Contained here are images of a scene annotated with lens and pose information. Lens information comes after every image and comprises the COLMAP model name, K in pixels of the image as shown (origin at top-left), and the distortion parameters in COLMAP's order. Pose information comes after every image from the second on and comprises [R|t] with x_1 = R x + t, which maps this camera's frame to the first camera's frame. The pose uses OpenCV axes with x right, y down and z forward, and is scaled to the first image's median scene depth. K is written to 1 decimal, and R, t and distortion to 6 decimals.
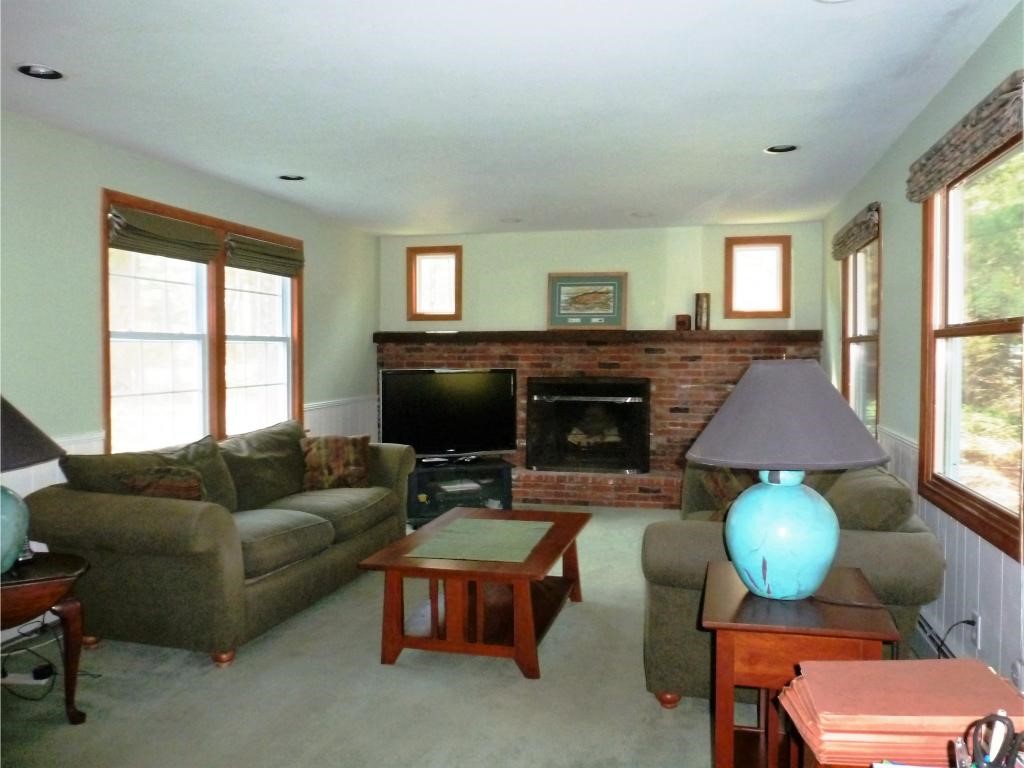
lens RADIAL K [[751.3, 0, 529.9], [0, 751.3, 382.7], [0, 0, 1]] dist [-0.045648, 0.007194]
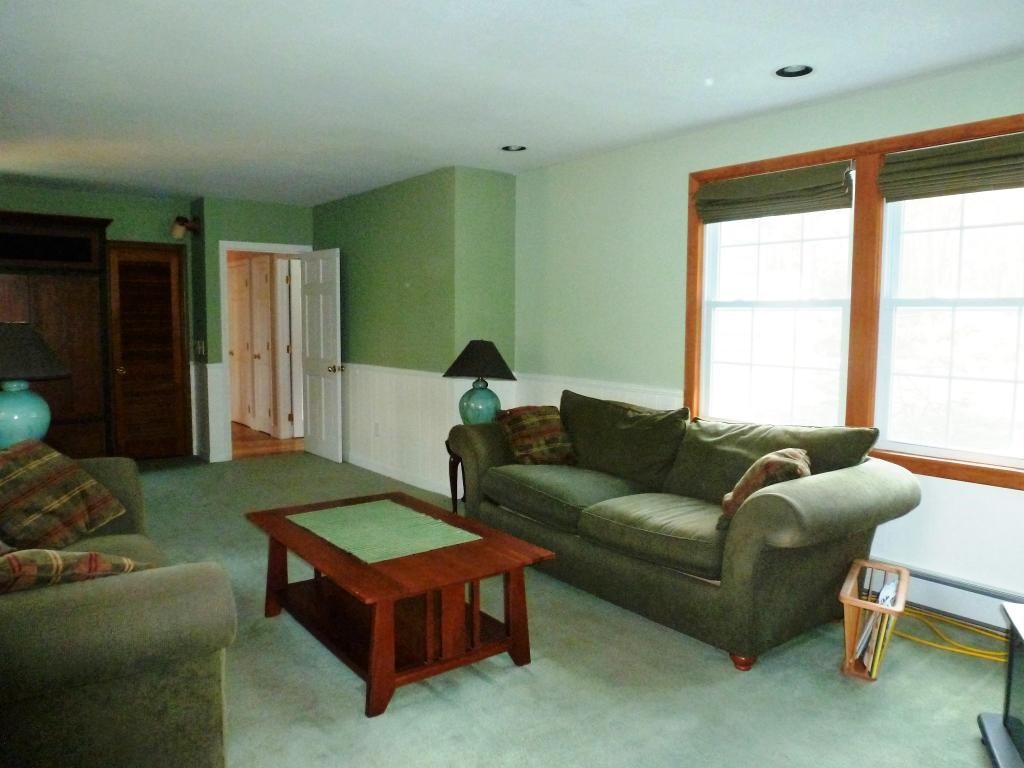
lens RADIAL K [[751.3, 0, 529.9], [0, 751.3, 382.7], [0, 0, 1]] dist [-0.045648, 0.007194]
pose [[-0.625161, 0.060369, -0.778158, 0.385876], [-0.042790, 0.992854, 0.111403, -0.052653], [0.779322, 0.102942, -0.618110, 1.262867]]
